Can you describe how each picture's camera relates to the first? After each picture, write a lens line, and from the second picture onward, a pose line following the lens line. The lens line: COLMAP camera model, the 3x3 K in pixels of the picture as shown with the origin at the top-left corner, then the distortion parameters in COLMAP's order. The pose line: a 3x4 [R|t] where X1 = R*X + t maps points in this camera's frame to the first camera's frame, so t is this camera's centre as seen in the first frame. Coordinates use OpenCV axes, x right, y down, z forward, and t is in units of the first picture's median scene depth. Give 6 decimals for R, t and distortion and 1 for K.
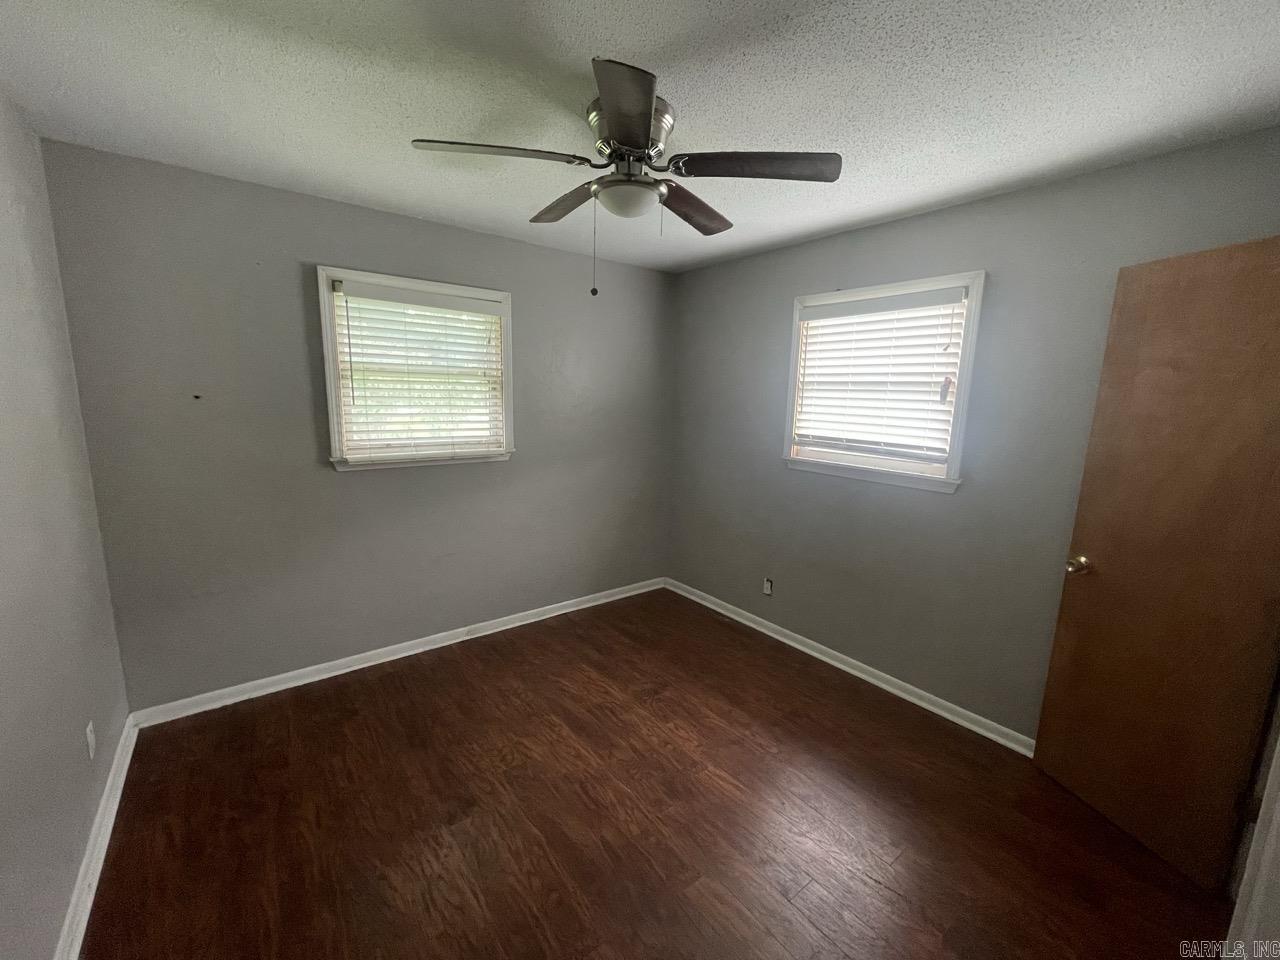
lens RADIAL K [[518.9, 0, 639.7], [0, 518.9, 482.7], [0, 0, 1]] dist [0.000019, 0.000197]
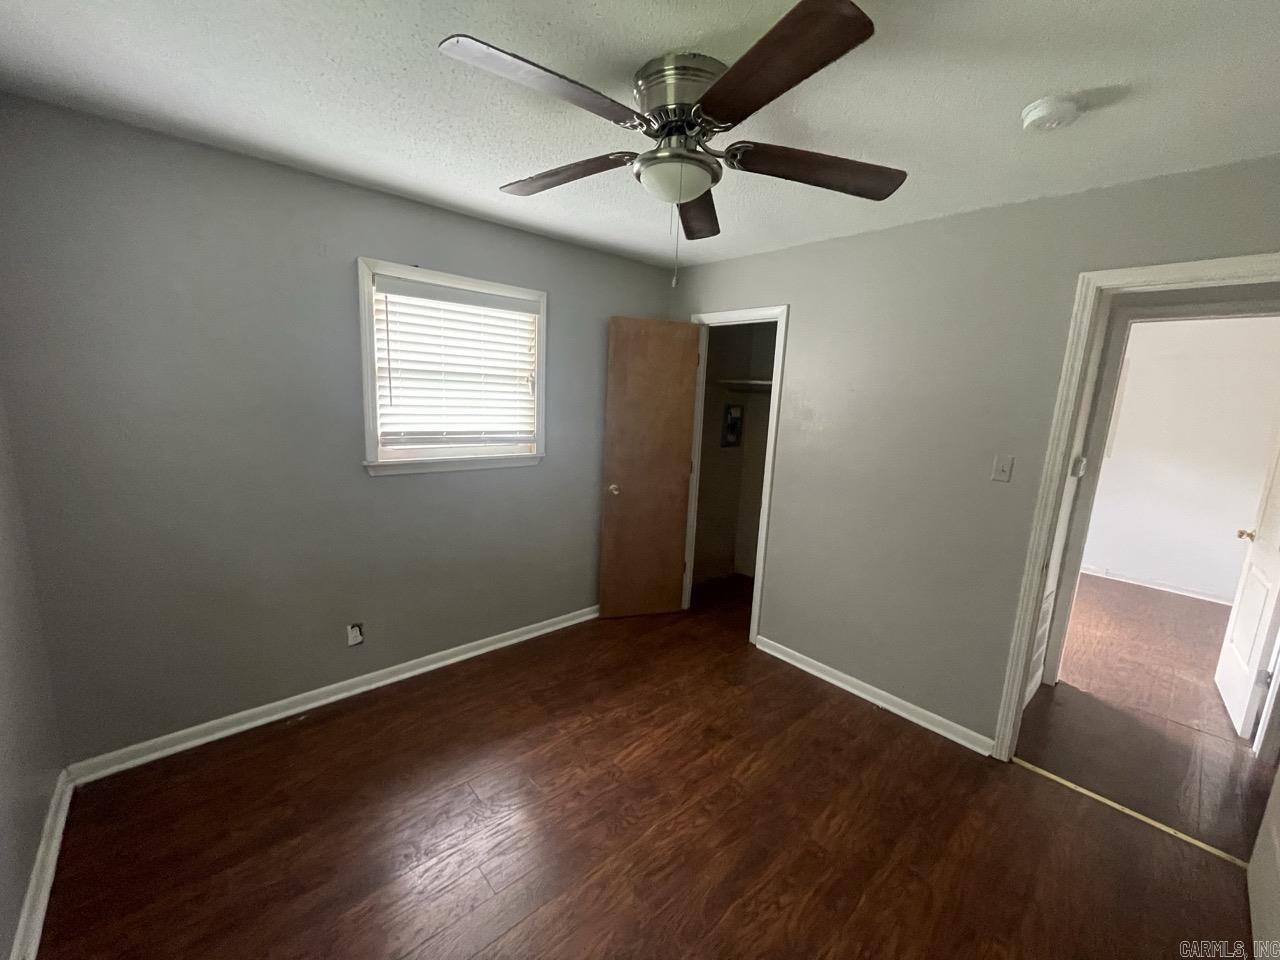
lens RADIAL K [[517.3, 0, 634.9], [0, 517.3, 483.0], [0, 0, 1]] dist [-0.010258, 0.000104]
pose [[-0.068522, -0.201209, 0.977149, -0.715978], [0.124152, 0.970117, 0.208468, -0.184042], [-0.989895, 0.135599, -0.041494, 0.883510]]
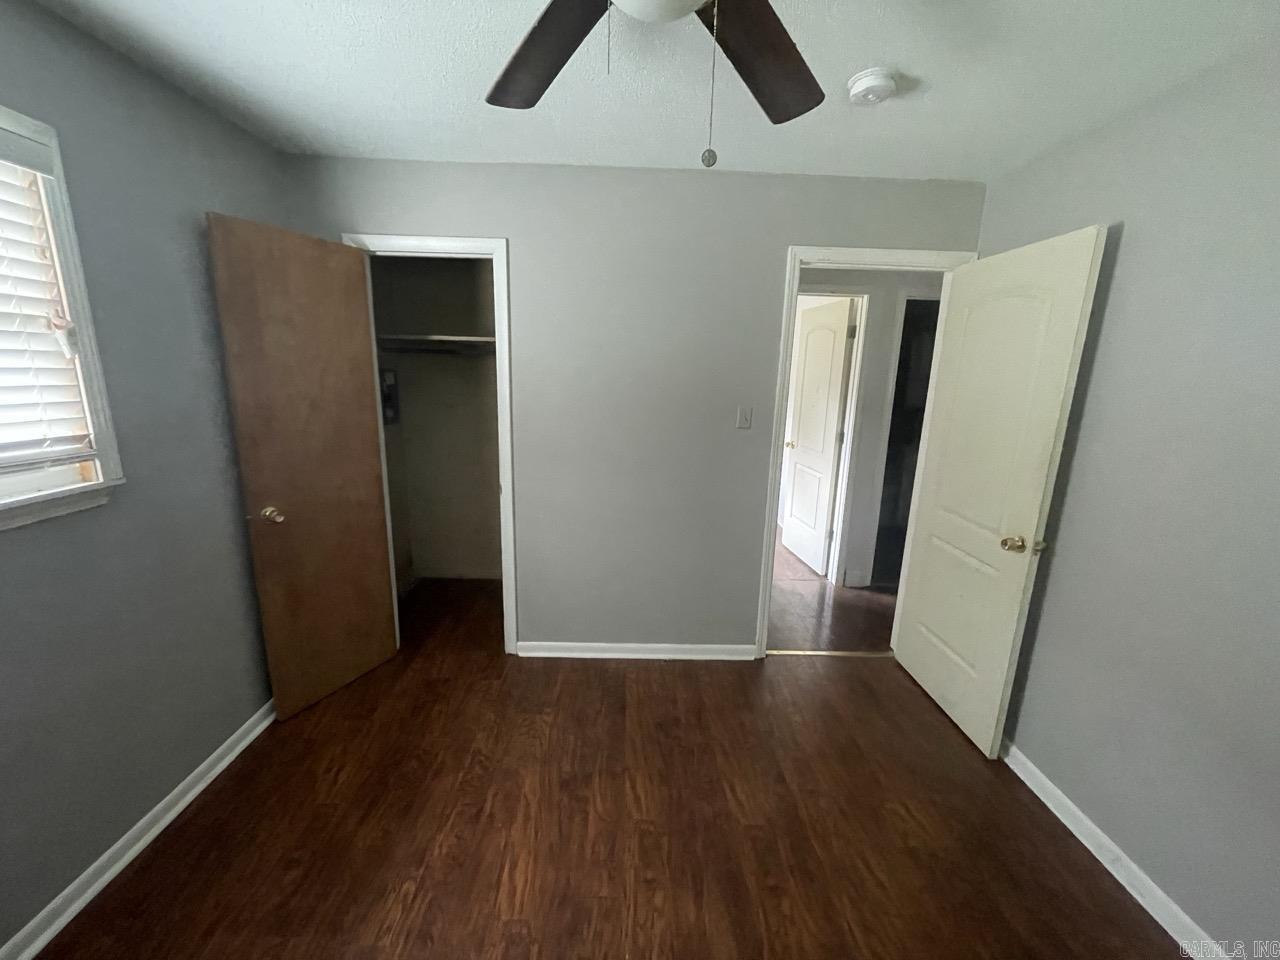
lens RADIAL K [[518.9, 0, 639.7], [0, 518.9, 482.7], [0, 0, 1]] dist [0.000019, 0.000197]
pose [[-0.804862, -0.172059, 0.567973, -0.279526], [0.055847, 0.930844, 0.361125, -0.205689], [-0.590828, 0.322375, -0.739592, 1.156112]]
